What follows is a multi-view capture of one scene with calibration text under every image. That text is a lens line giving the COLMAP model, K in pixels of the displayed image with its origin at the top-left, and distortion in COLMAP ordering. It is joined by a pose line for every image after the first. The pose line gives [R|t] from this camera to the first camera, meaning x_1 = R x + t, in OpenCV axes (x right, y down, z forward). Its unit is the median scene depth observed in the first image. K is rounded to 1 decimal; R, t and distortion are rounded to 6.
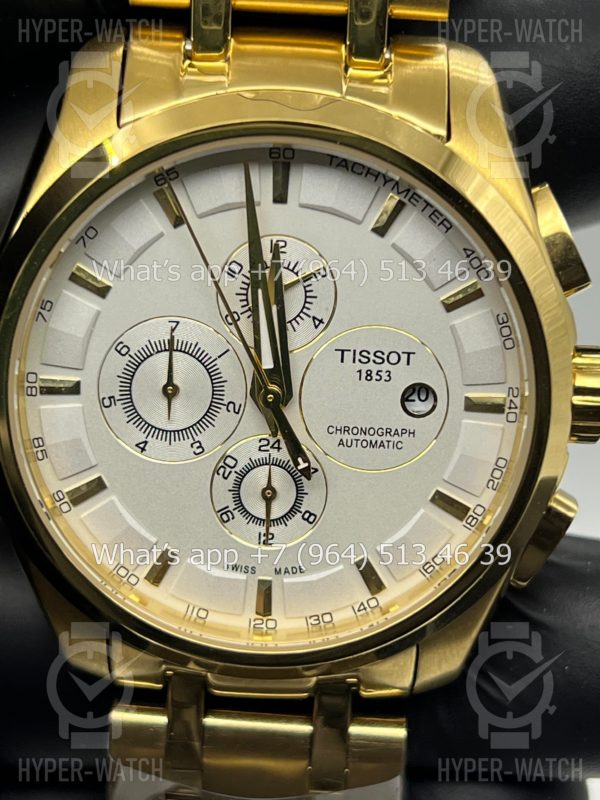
lens RADIAL K [[1984.9, 0, 301.4], [0, 1984.9, 405.1], [0, 0, 1]] dist [0.451048, 0.000000]
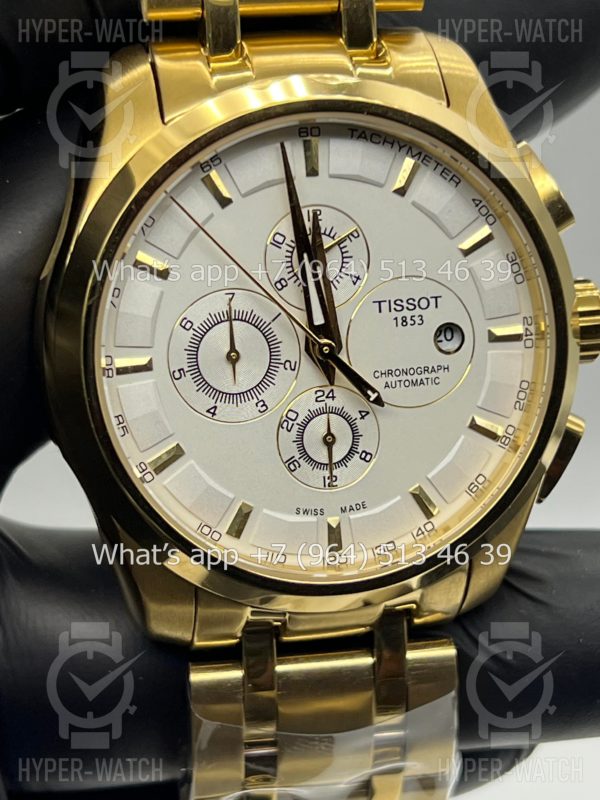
lens RADIAL K [[1984.9, 0, 294.6], [0, 1984.9, 397.8], [0, 0, 1]] dist [0.451048, 0.000000]
pose [[0.968783, -0.125701, 0.213678, -0.270202], [0.144487, 0.986688, -0.074641, 0.102048], [-0.201451, 0.103184, 0.974048, -0.078036]]
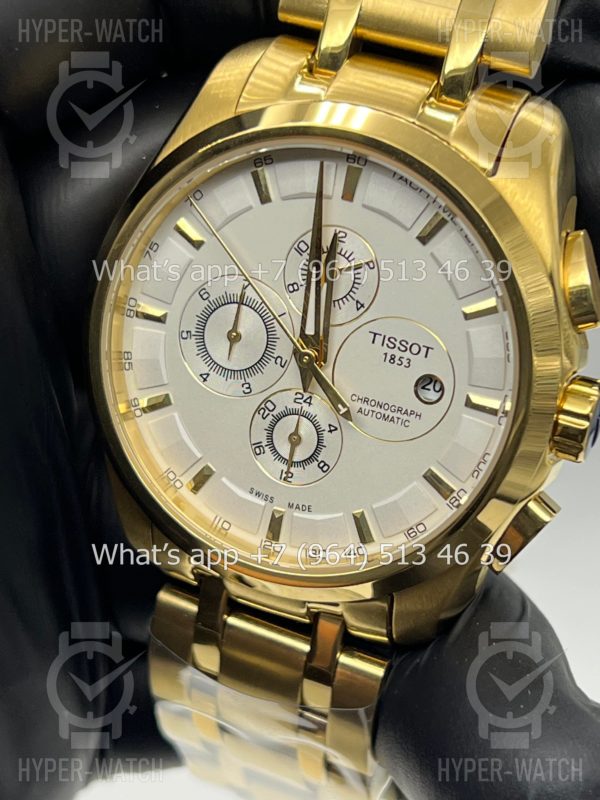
lens RADIAL K [[1984.9, 0, 297.3], [0, 1984.9, 399.4], [0, 0, 1]] dist [0.451048, 0.000000]
pose [[0.936968, 0.220001, -0.271459, 0.304115], [-0.225029, 0.974267, 0.012875, 0.005811], [0.267306, 0.049022, 0.962364, -0.145850]]
